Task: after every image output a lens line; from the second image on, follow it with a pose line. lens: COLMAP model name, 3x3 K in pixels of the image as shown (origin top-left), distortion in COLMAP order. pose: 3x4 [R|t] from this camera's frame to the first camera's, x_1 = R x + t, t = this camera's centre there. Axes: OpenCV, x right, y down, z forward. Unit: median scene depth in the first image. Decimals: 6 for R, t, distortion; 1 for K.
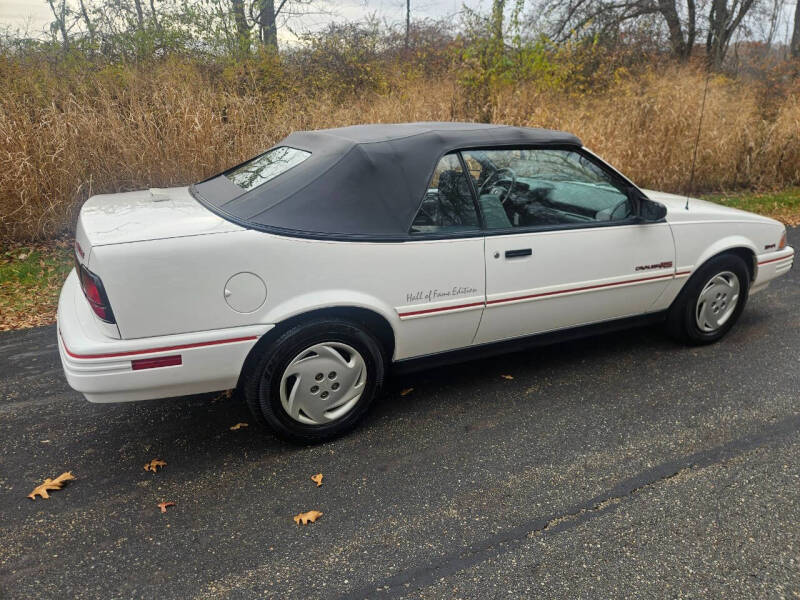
lens RADIAL K [[527.0, 0, 400.0], [0, 527.0, 300.0], [0, 0, 1]] dist [0.071998, -0.061040]
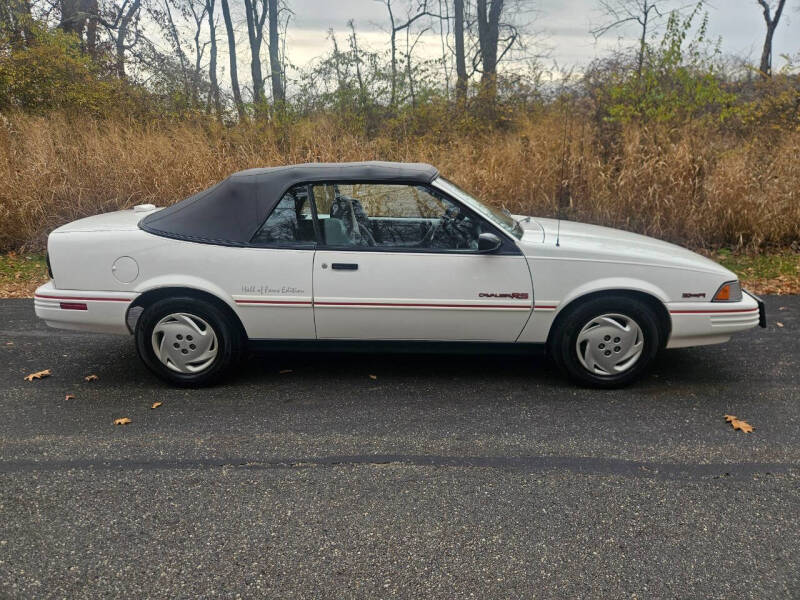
lens RADIAL K [[527.0, 0, 400.0], [0, 527.0, 300.0], [0, 0, 1]] dist [0.071998, -0.061040]
pose [[0.894702, 0.111498, -0.432523, 0.906960], [-0.139228, 0.989715, -0.032870, 0.010752], [0.424410, 0.089628, 0.901023, -0.039816]]
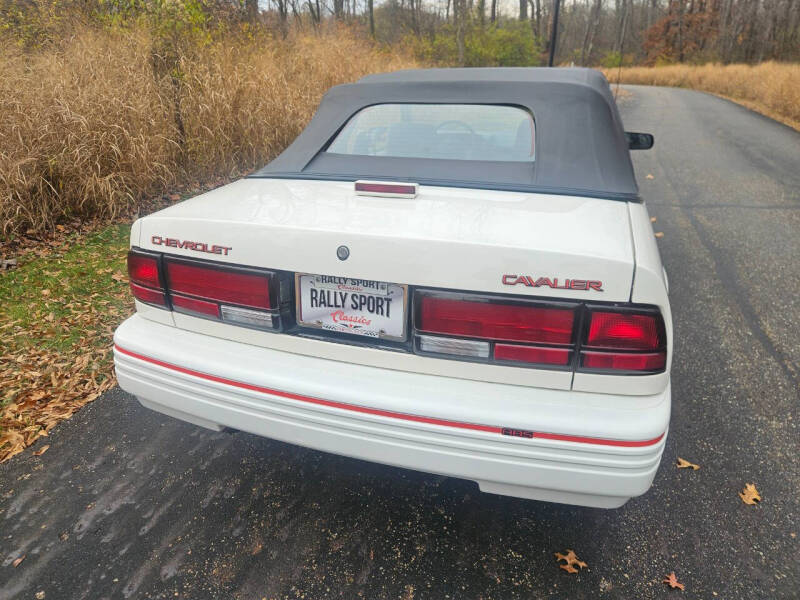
lens RADIAL K [[527.1, 0, 391.5], [0, 527.1, 299.3], [0, 0, 1]] dist [0.073789, -0.060822]
pose [[0.704772, -0.286428, 0.649042, -0.901757], [0.247266, 0.956680, 0.153695, -0.171748], [-0.664949, 0.052167, 0.745065, 0.562334]]
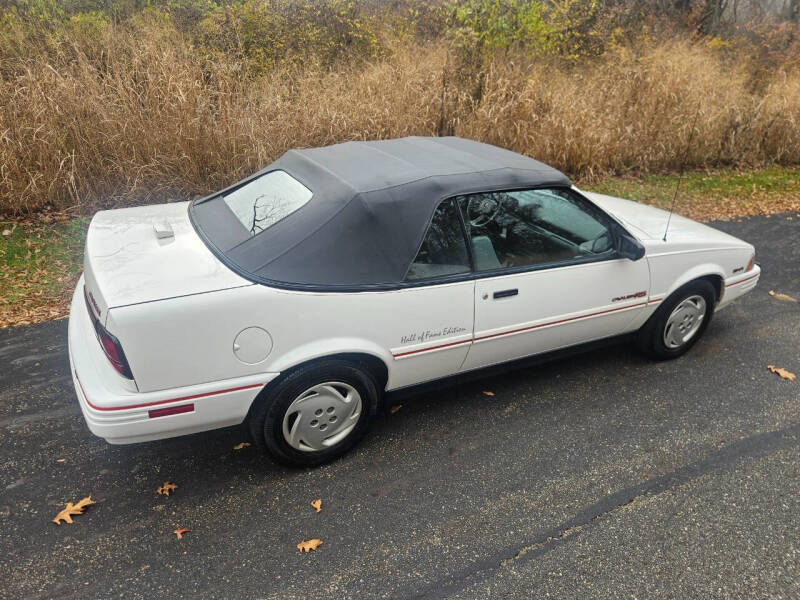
lens RADIAL K [[526.4, 0, 402.1], [0, 526.4, 308.1], [0, 0, 1]] dist [0.071611, -0.059424]
pose [[0.998698, 0.026886, 0.043359, -0.031599], [-0.032062, 0.991828, 0.123491, -0.191381], [-0.039685, -0.124721, 0.991398, -0.054948]]
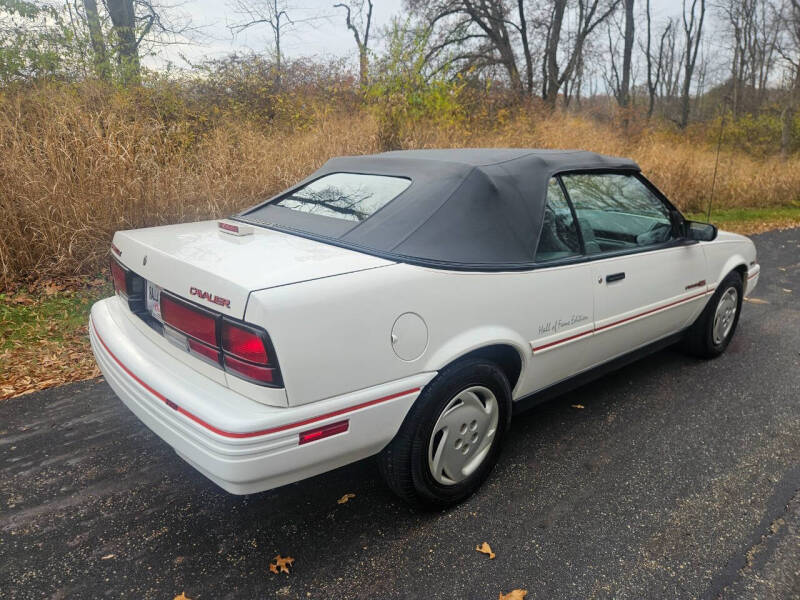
lens RADIAL K [[527.1, 0, 391.5], [0, 527.1, 299.3], [0, 0, 1]] dist [0.073789, -0.060822]
pose [[0.969035, -0.055956, 0.240501, -0.430166], [0.071418, 0.995870, -0.056054, -0.023404], [-0.236372, 0.071494, 0.969029, 0.152953]]
